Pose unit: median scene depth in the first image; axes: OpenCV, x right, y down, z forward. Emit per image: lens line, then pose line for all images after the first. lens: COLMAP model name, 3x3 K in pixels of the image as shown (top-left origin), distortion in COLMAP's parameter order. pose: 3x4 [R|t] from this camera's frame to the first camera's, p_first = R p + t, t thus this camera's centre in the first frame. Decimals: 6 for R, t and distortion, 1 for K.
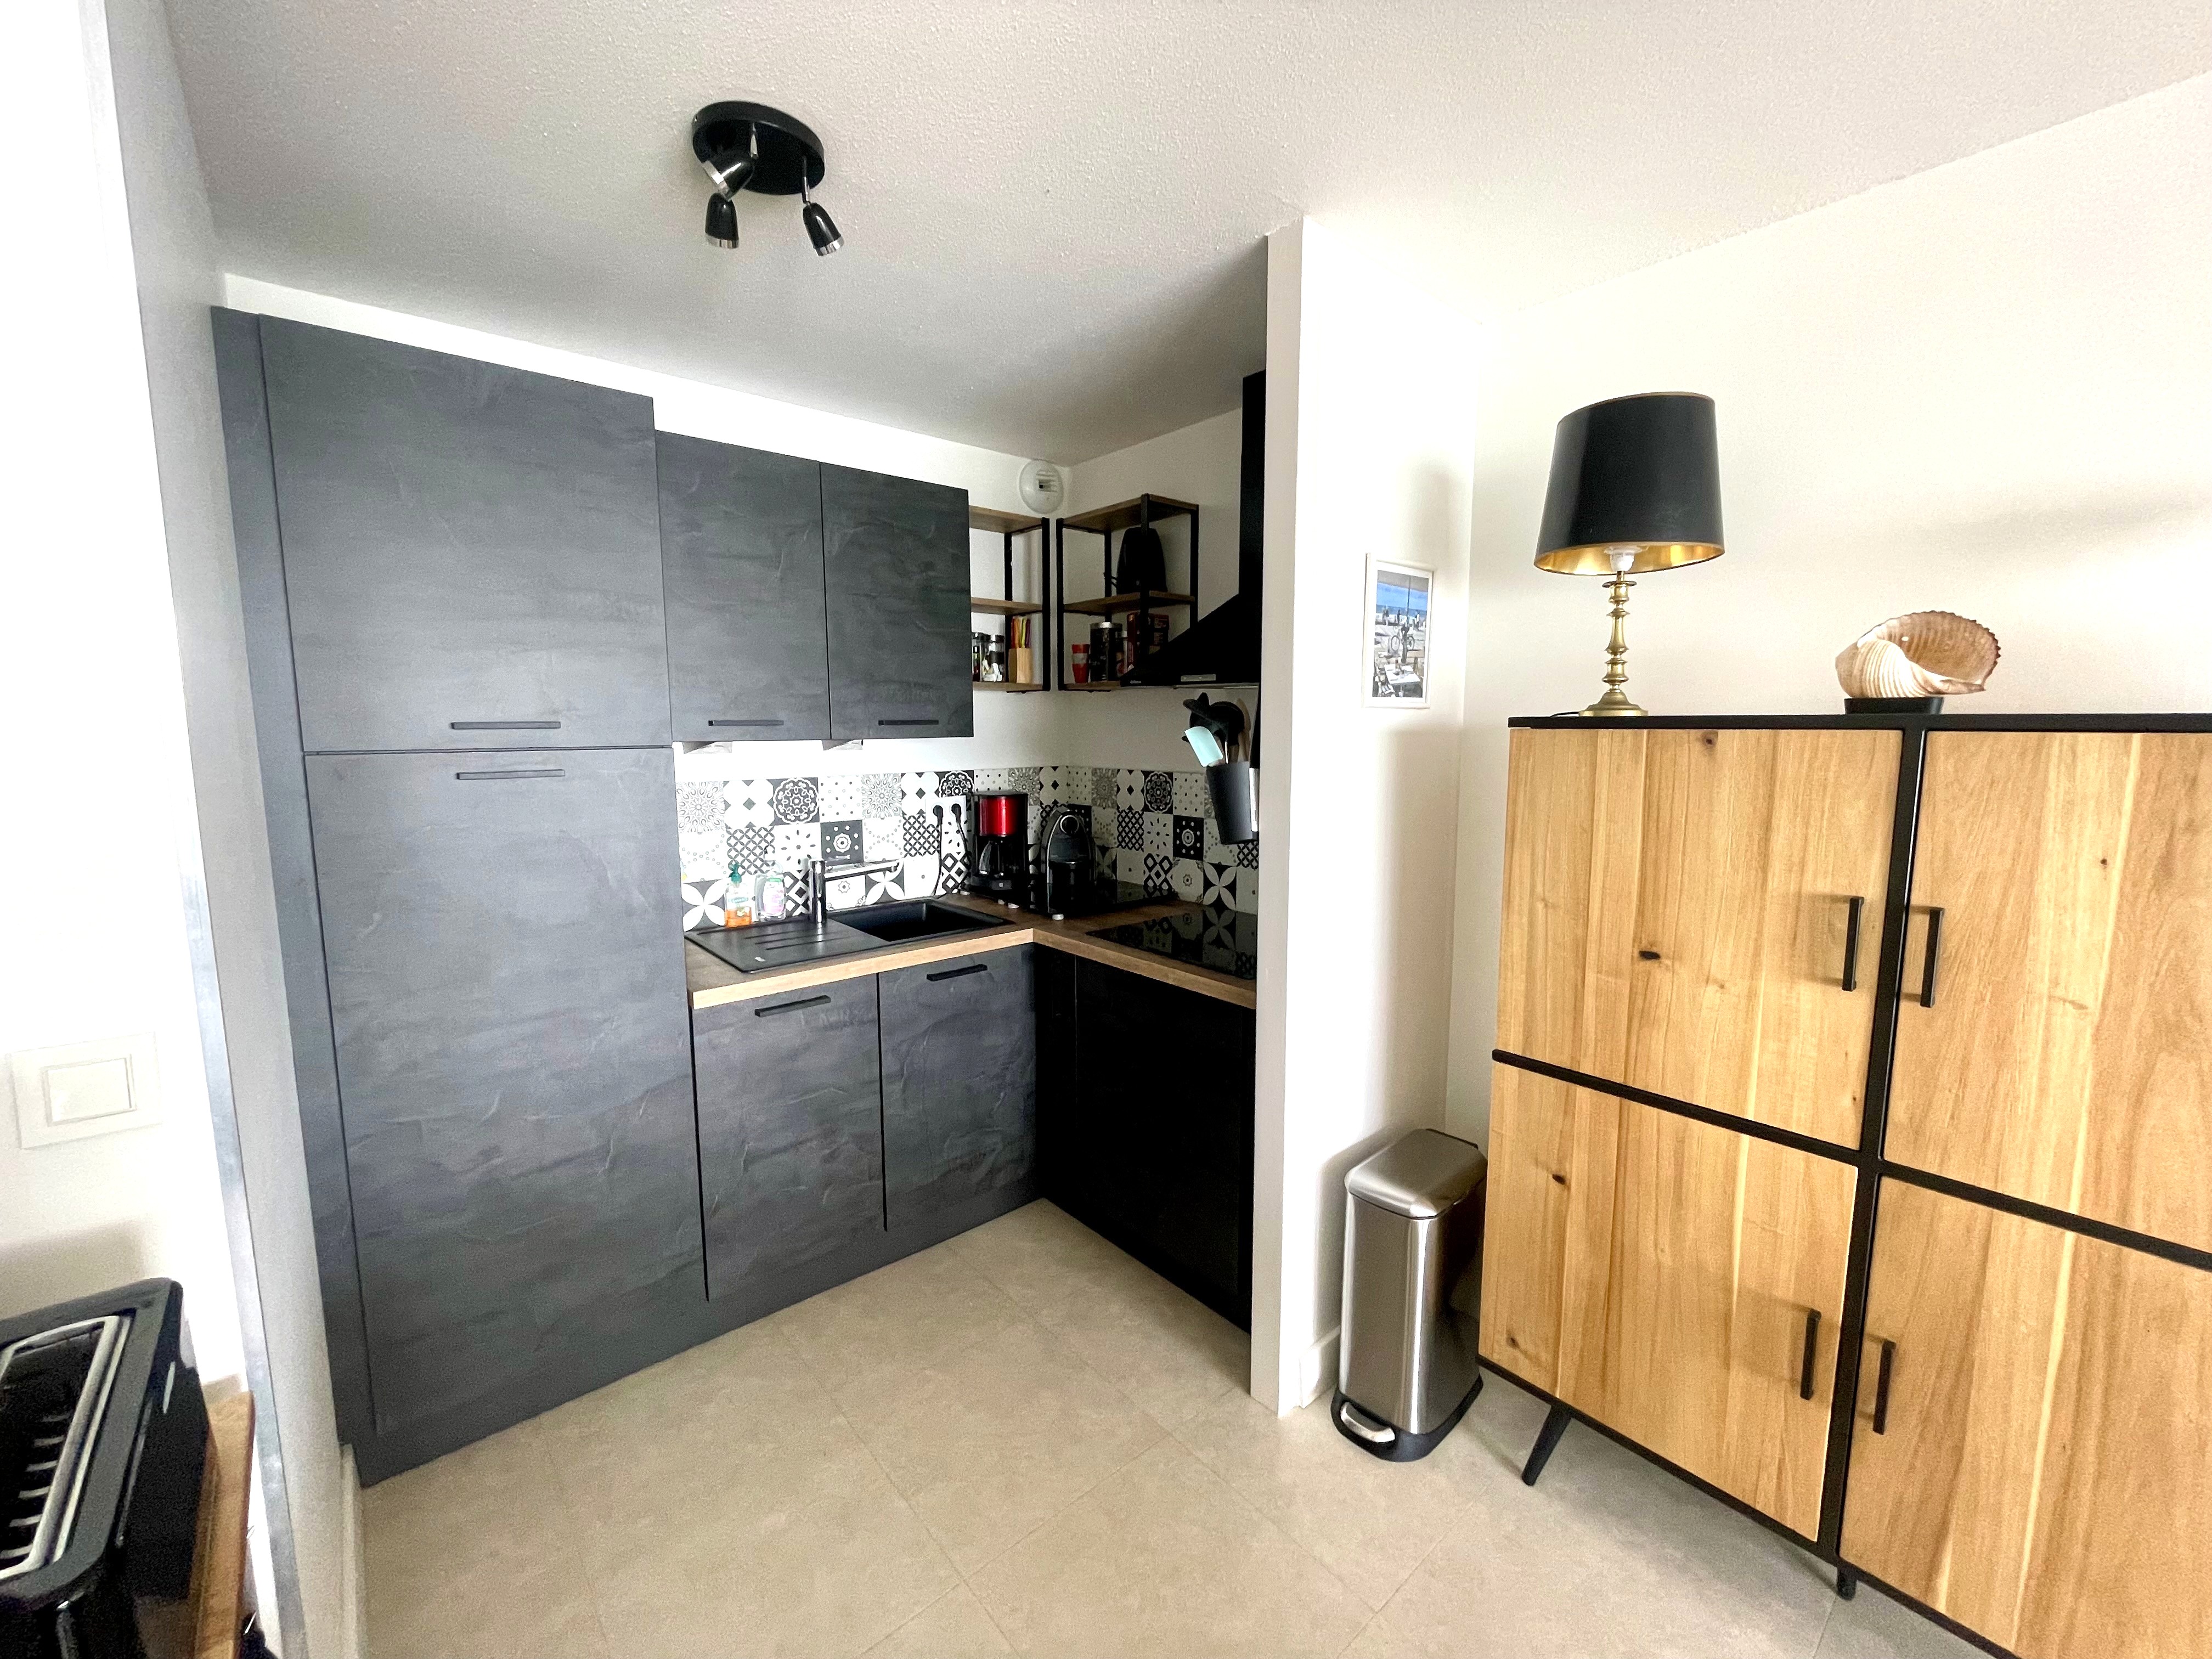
lens RADIAL K [[893.7, 0, 1109.5], [0, 893.7, 826.9], [0, 0, 1]] dist [-0.002905, -0.000528]
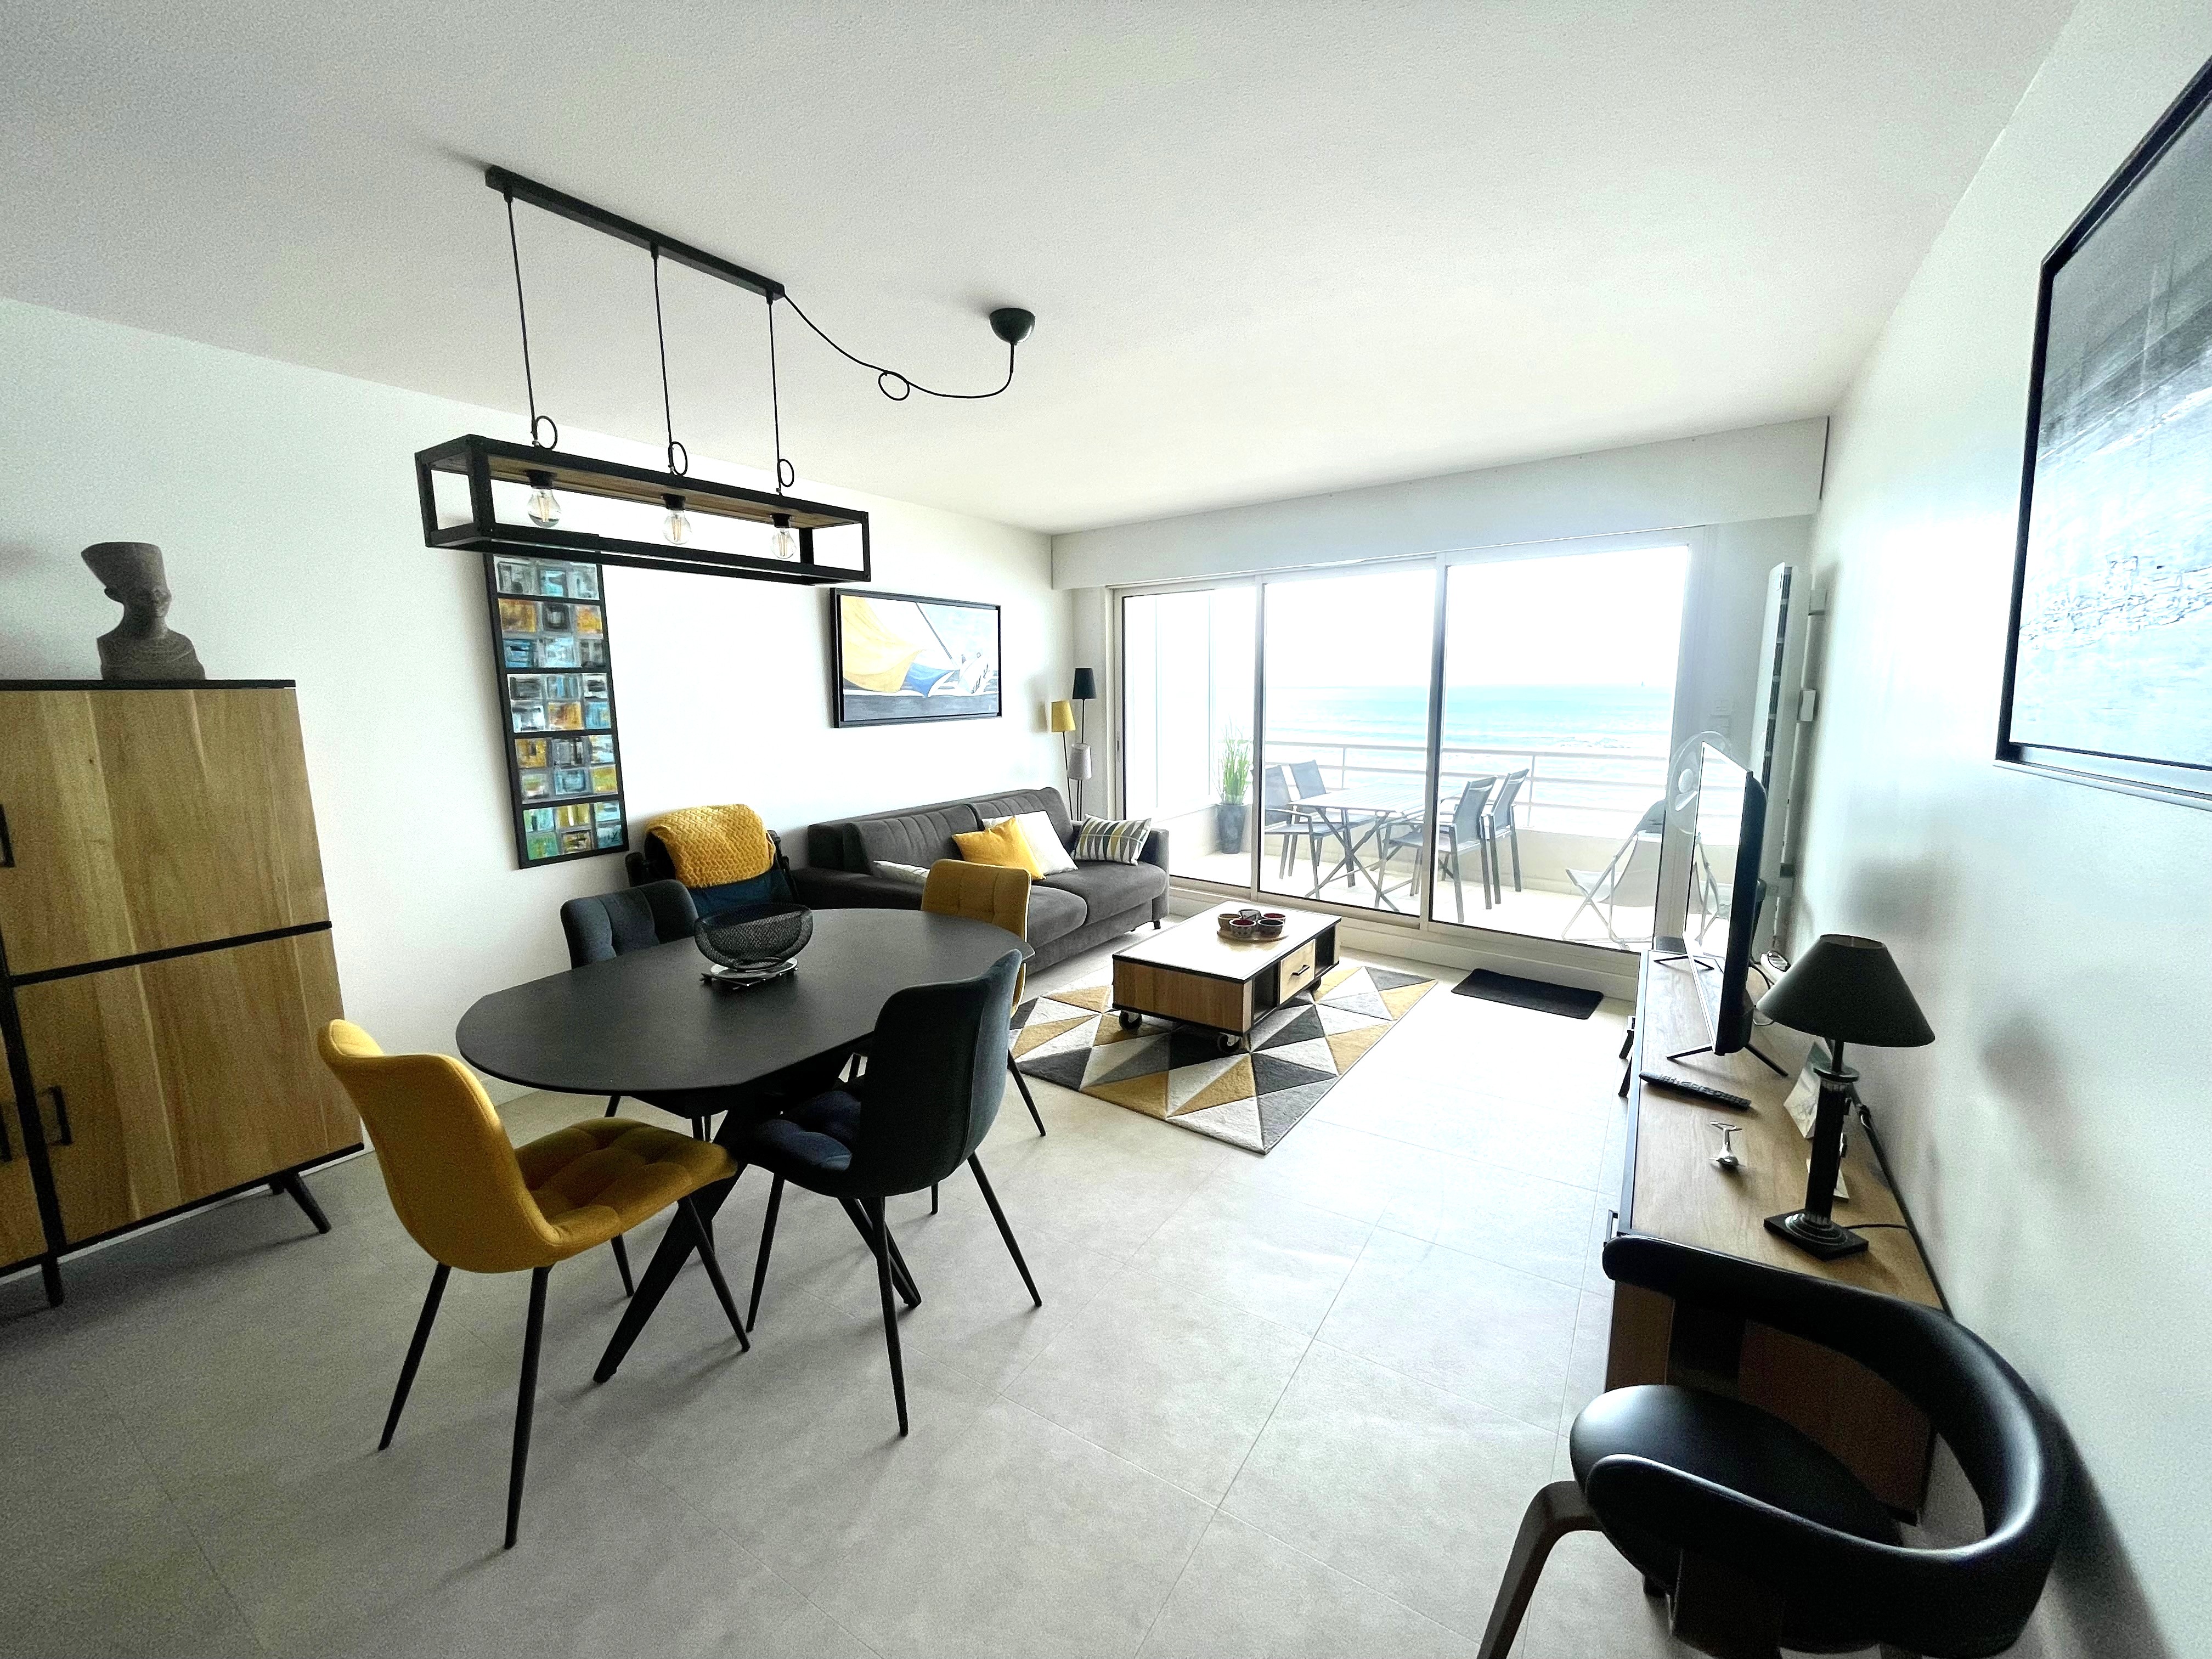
lens RADIAL K [[893.7, 0, 1109.5], [0, 893.7, 826.9], [0, 0, 1]] dist [-0.002905, -0.000528]
pose [[-0.289726, -0.145346, 0.946009, -0.843544], [0.122073, 0.974718, 0.187143, 0.057378], [-0.949293, 0.169702, -0.264659, -0.328363]]
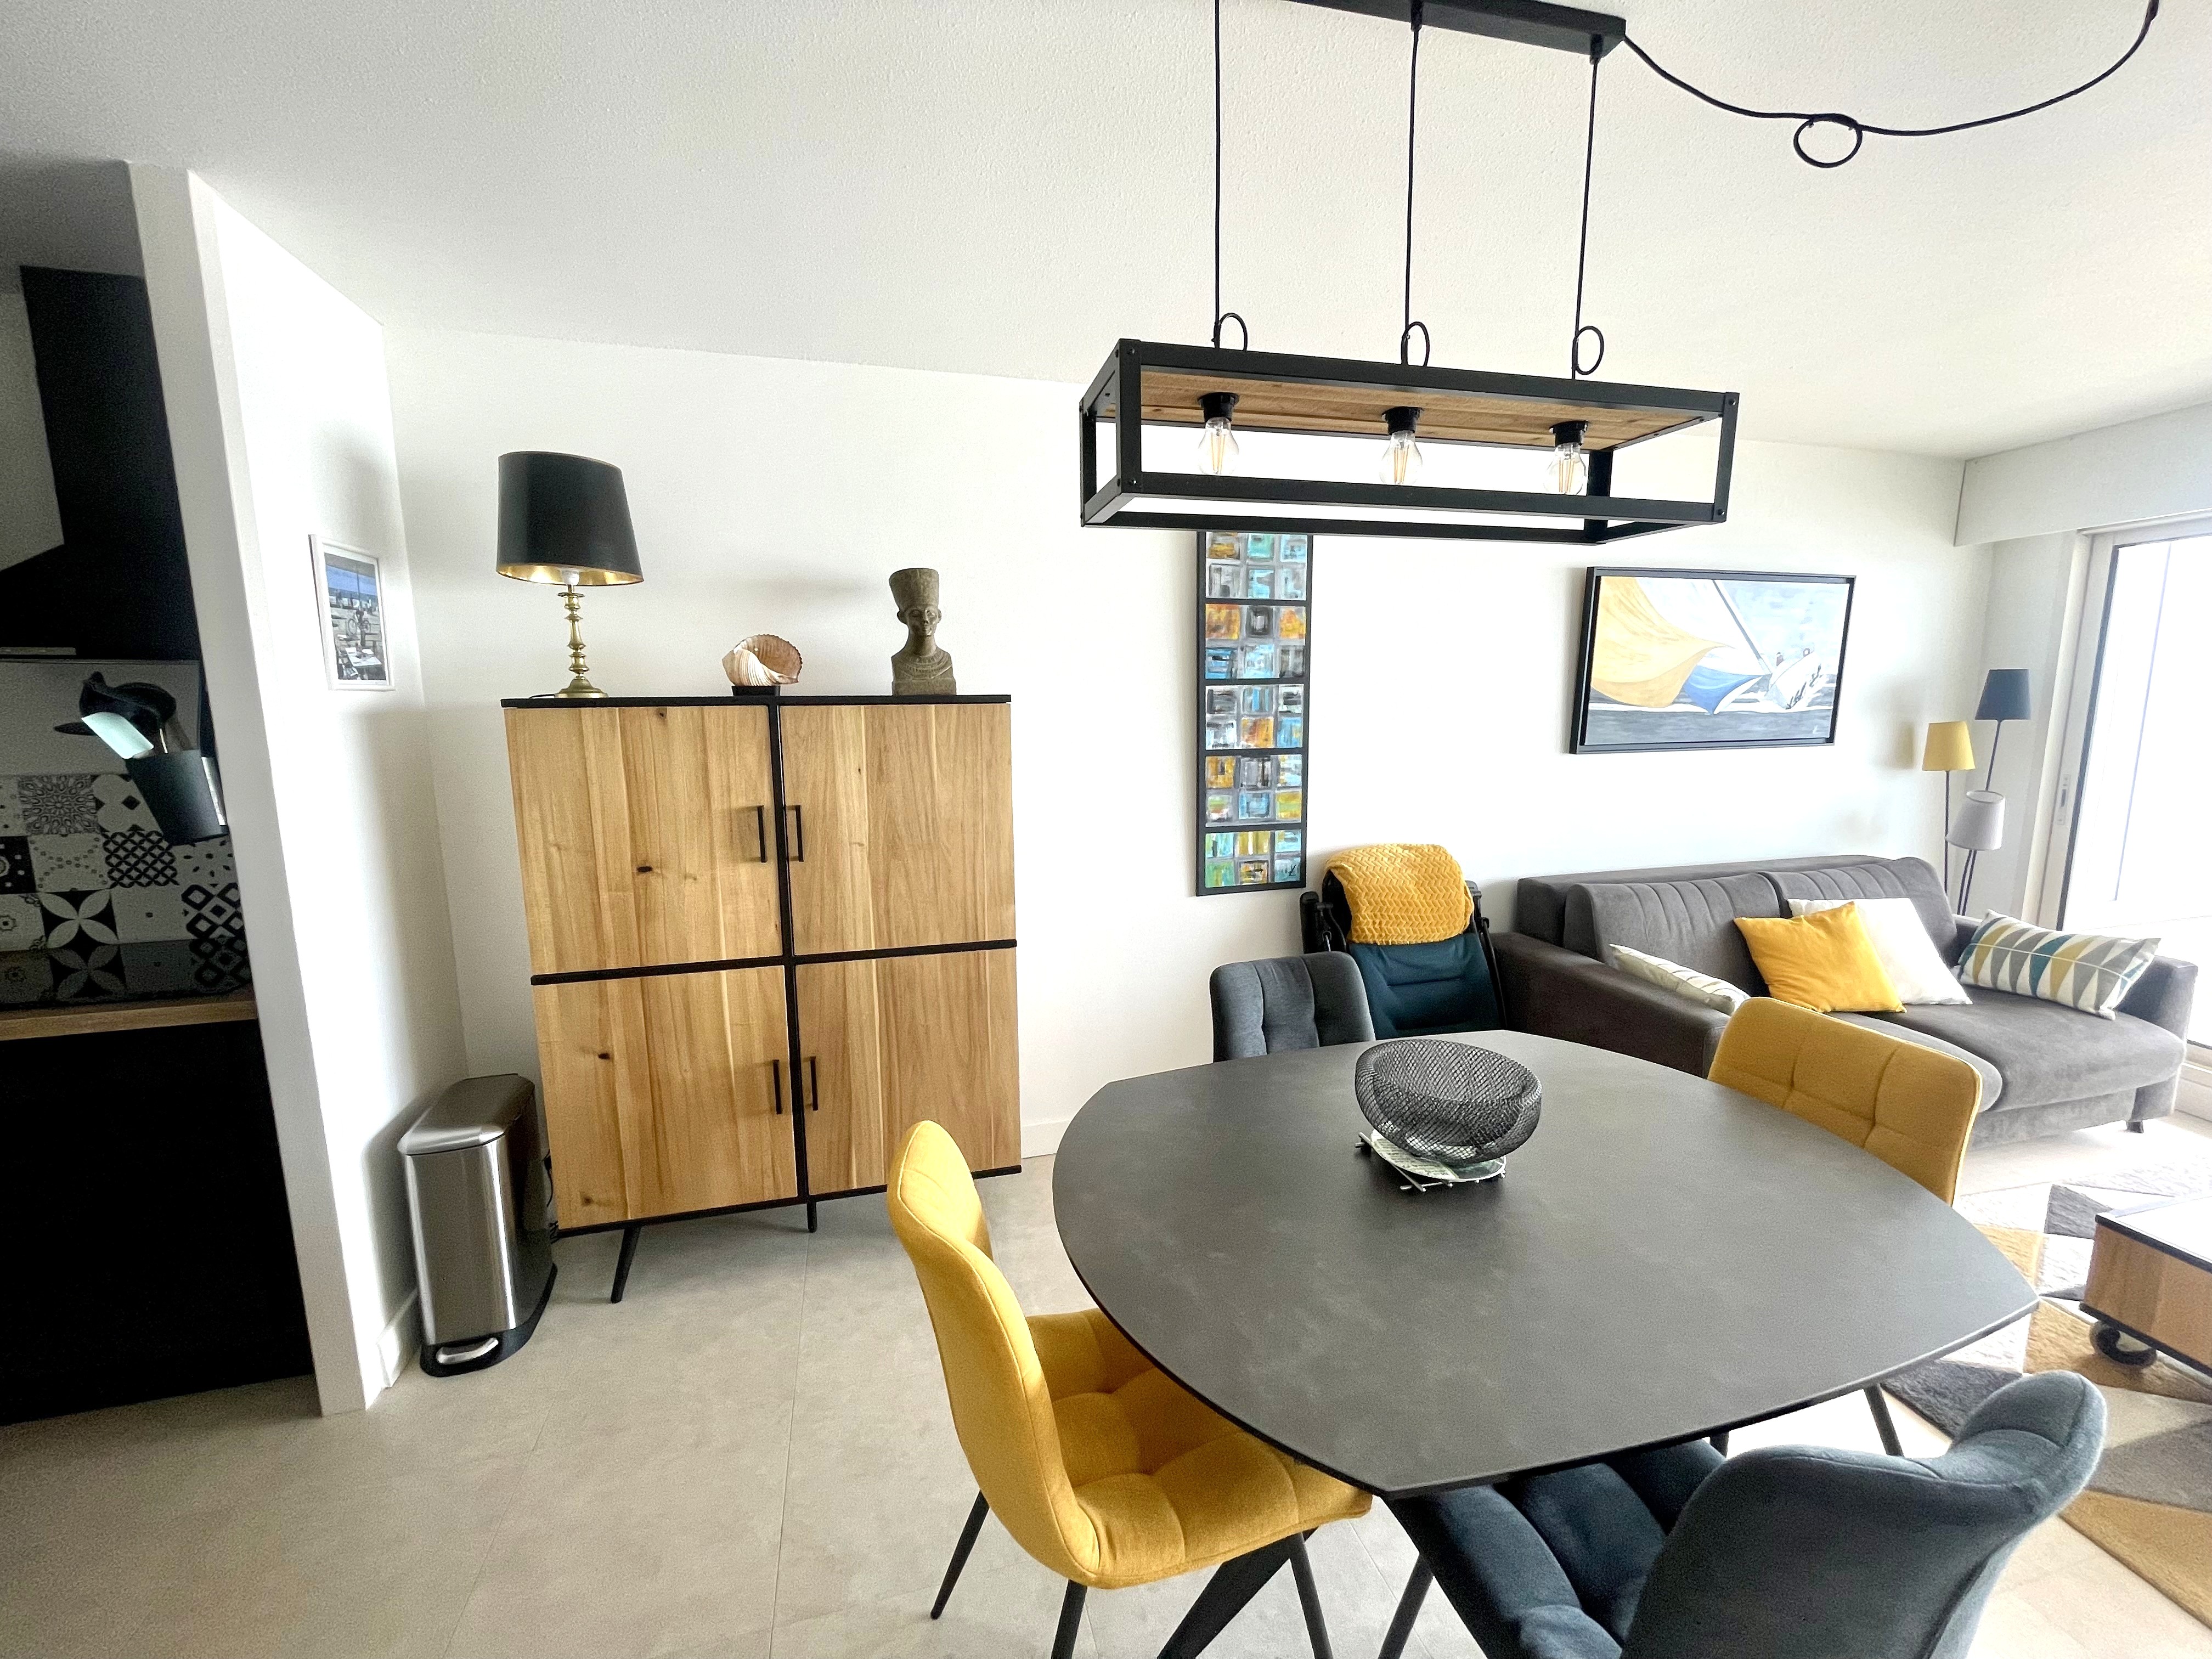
lens RADIAL K [[893.7, 0, 1109.5], [0, 893.7, 826.9], [0, 0, 1]] dist [-0.002905, -0.000528]
pose [[0.432795, -0.132817, 0.891655, -0.297962], [0.111999, 0.989346, 0.093007, 0.027758], [-0.894508, 0.059611, 0.443059, -0.257436]]
